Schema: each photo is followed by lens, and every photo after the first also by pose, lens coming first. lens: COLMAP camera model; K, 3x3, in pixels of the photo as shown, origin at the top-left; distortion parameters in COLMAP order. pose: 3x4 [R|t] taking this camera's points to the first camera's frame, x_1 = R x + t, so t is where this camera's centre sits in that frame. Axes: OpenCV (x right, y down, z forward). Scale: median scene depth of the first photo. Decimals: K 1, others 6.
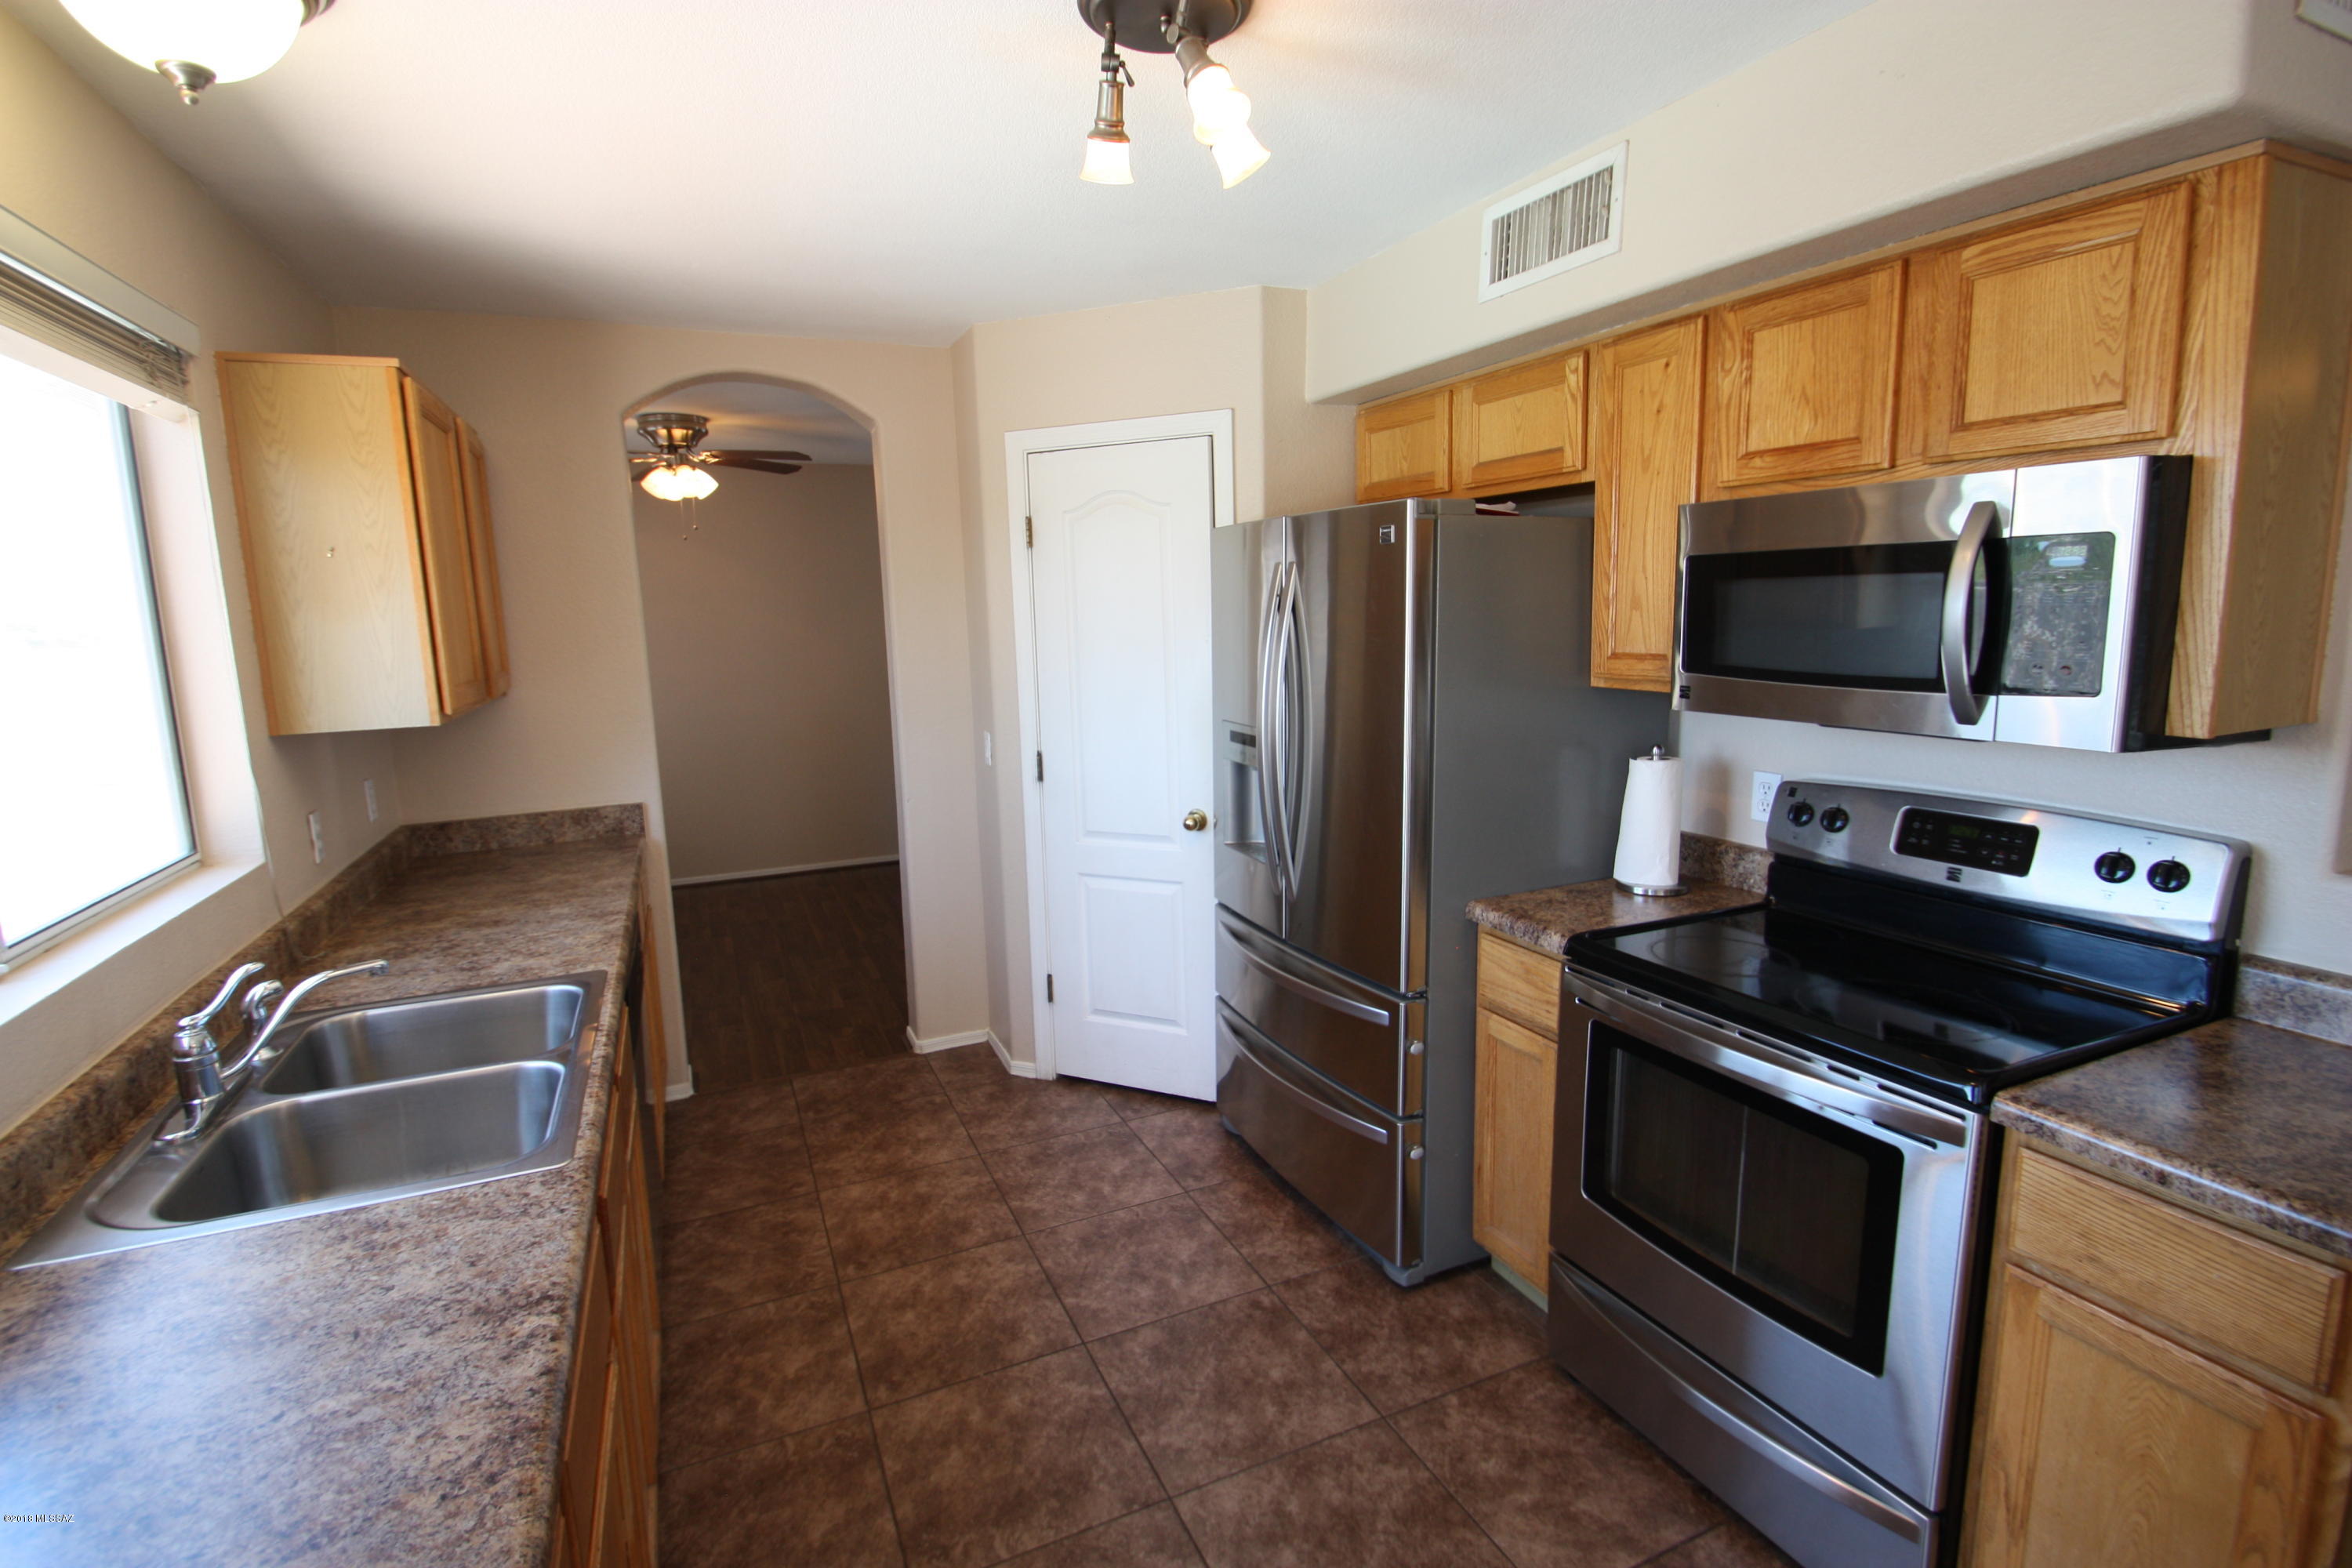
lens RADIAL K [[1099.0, 0, 1160.5], [0, 1099.0, 768.3], [0, 0, 1]] dist [0.018697, -0.017141]
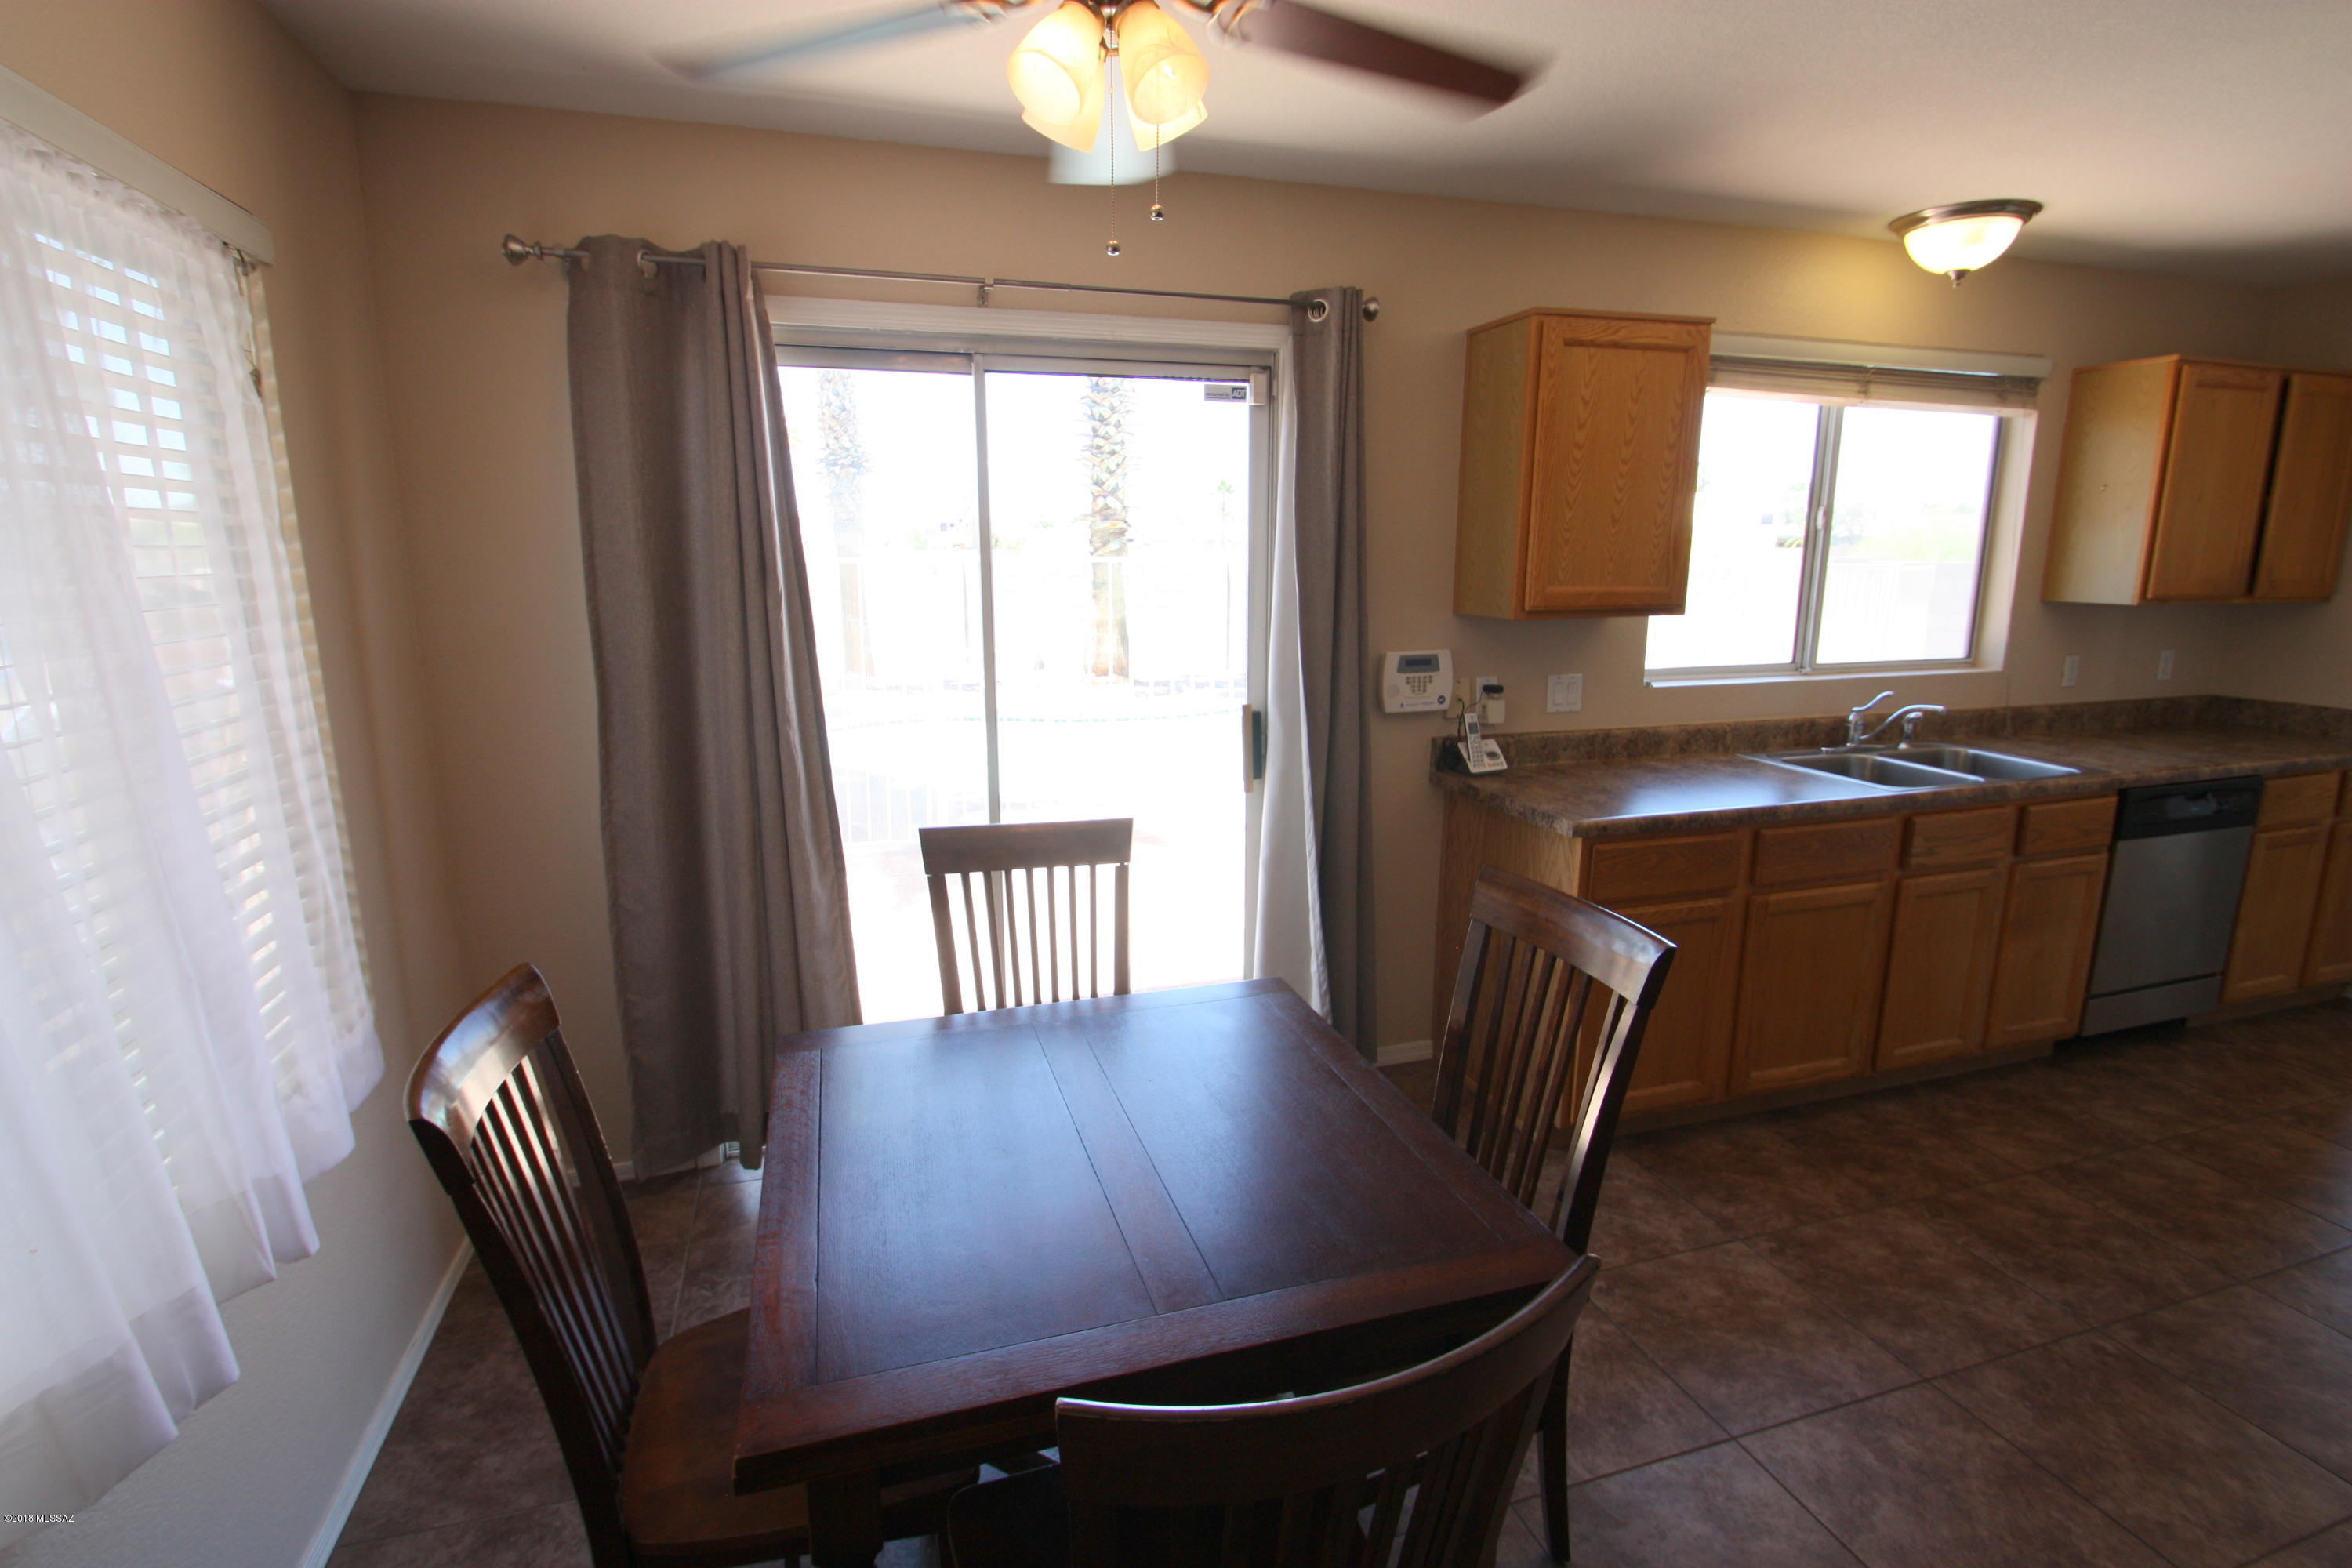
lens RADIAL K [[1102.8, 0, 1169.0], [0, 1102.8, 766.1], [0, 0, 1]] dist [0.014316, -0.017181]
pose [[-0.105135, 0.220563, -0.969690, 0.876347], [-0.144338, 0.961384, 0.234323, 0.007507], [0.983927, 0.164599, -0.069240, -0.119045]]
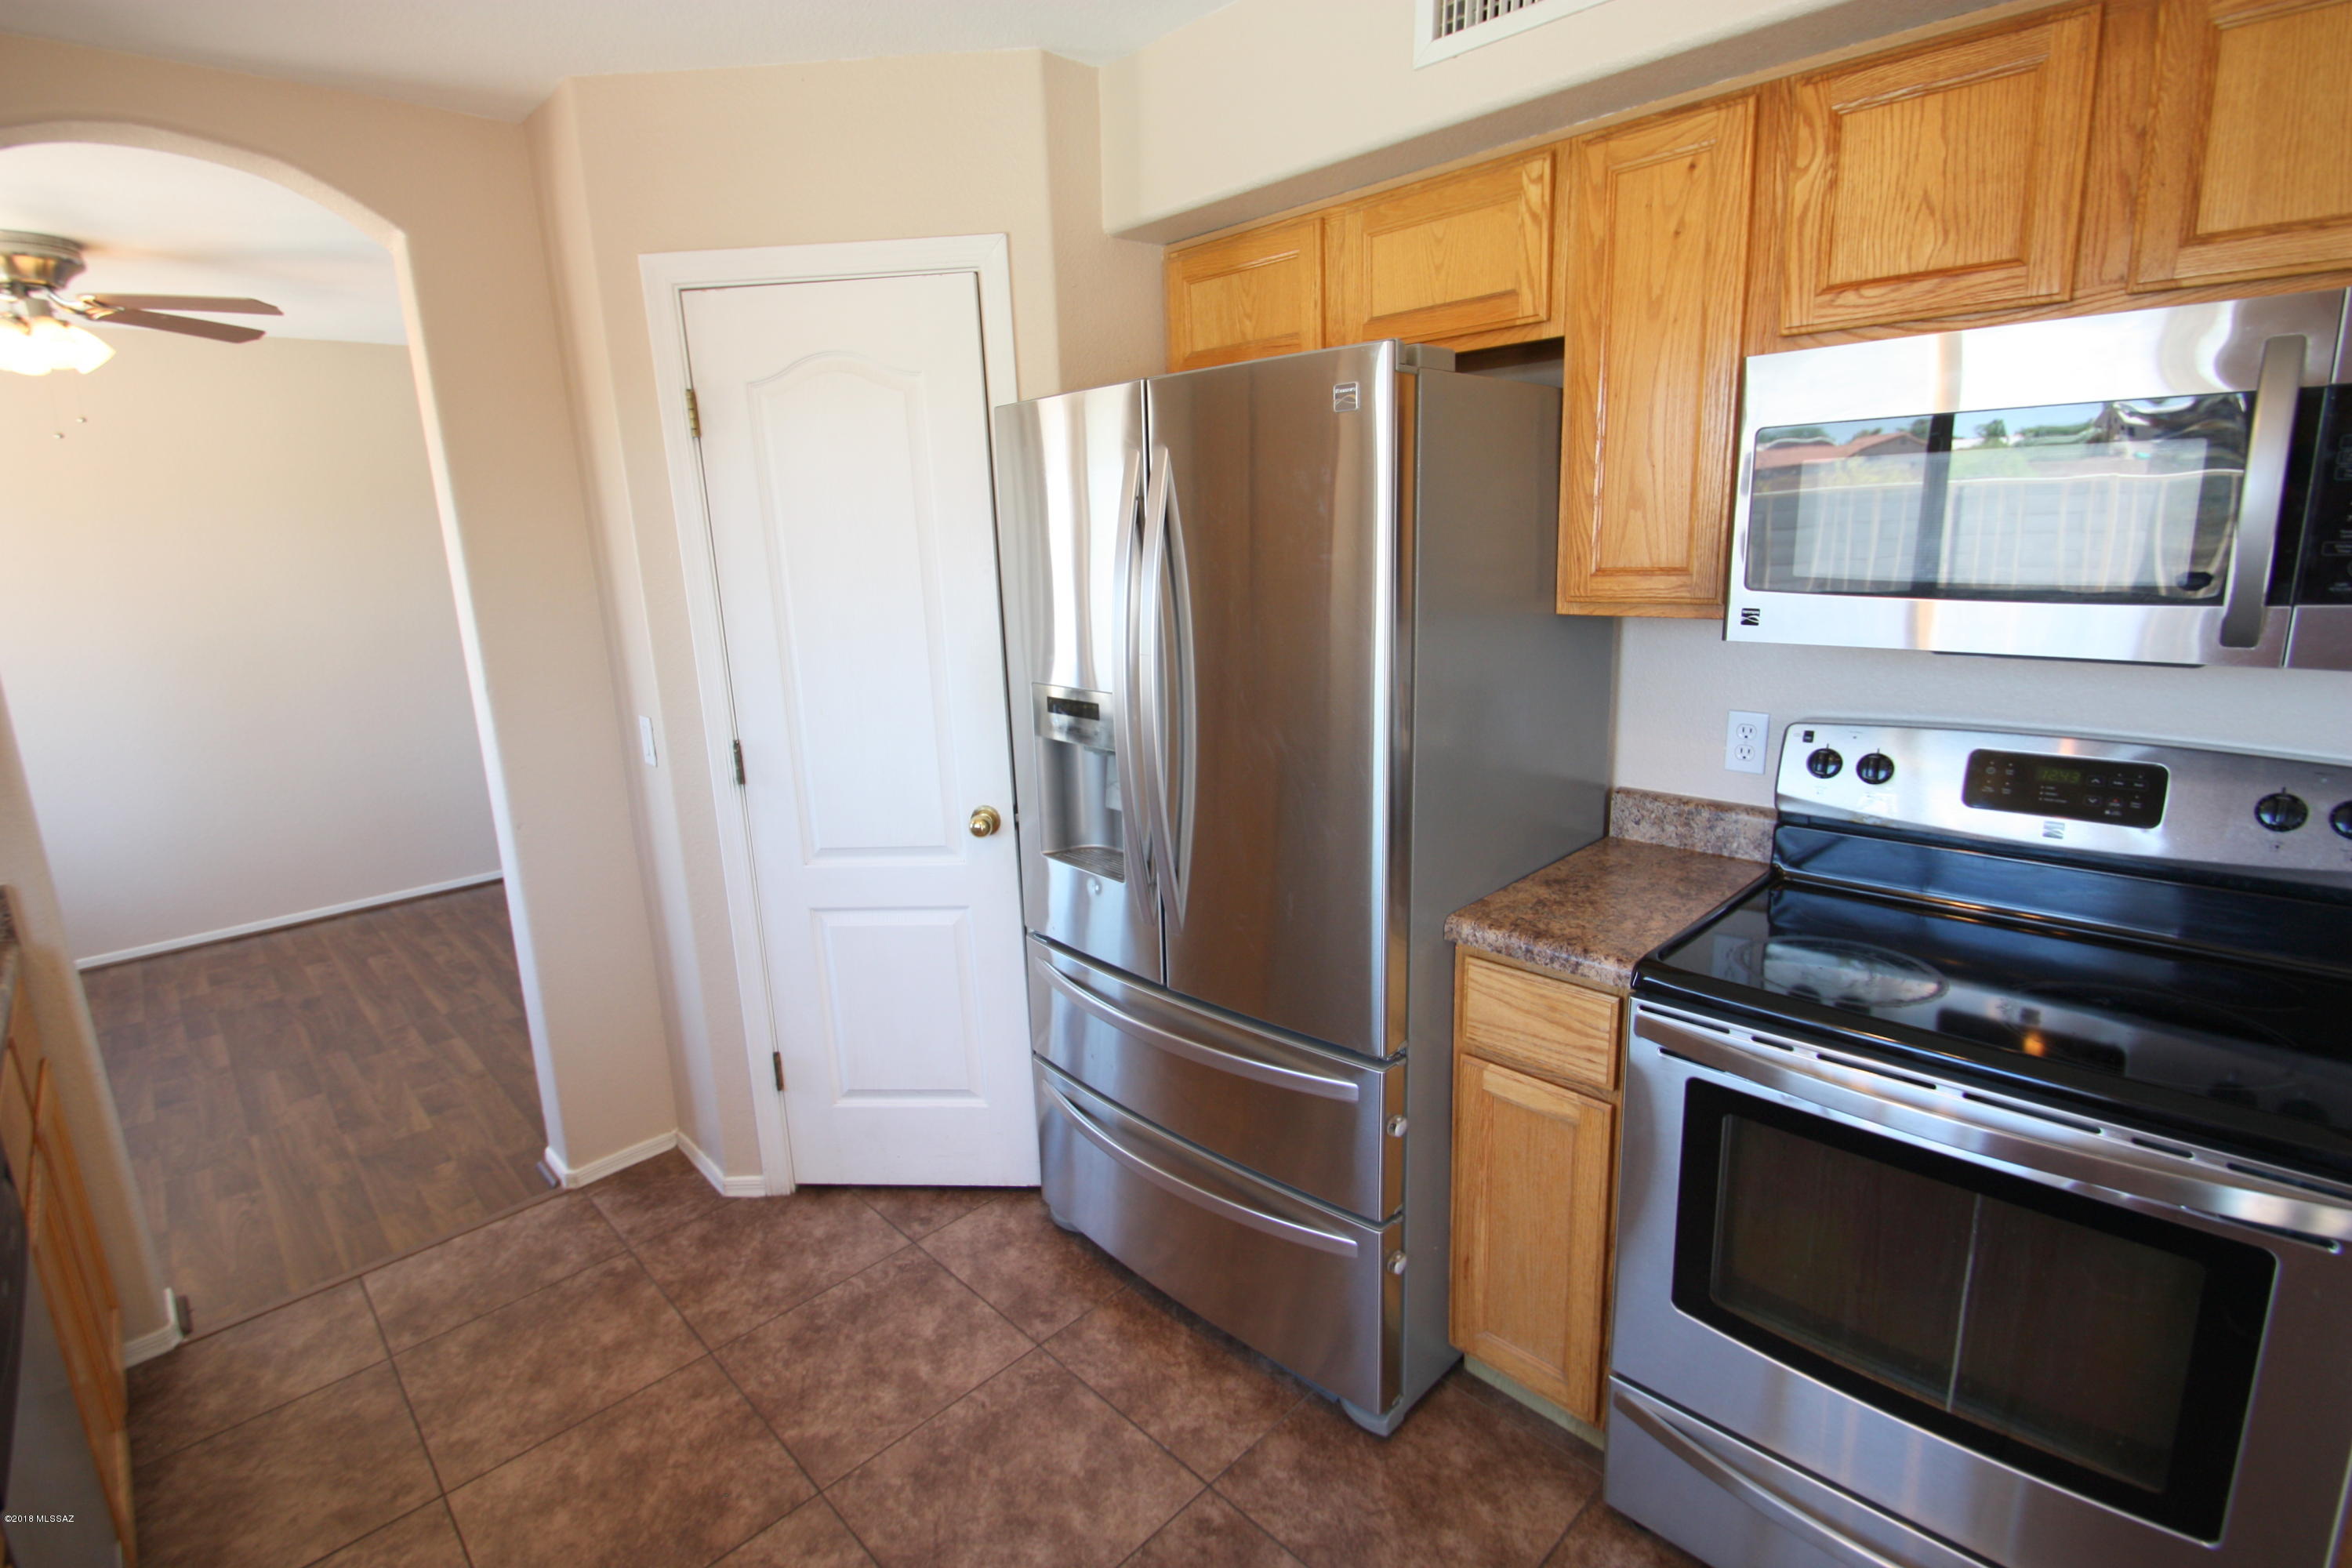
lens RADIAL K [[1102.8, 0, 1169.0], [0, 1102.8, 766.1], [0, 0, 1]] dist [0.014316, -0.017181]
pose [[0.937151, -0.085185, 0.338365, -0.123615], [0.066905, 0.995617, 0.065348, -0.035959], [-0.342448, -0.038603, 0.938743, 0.354457]]
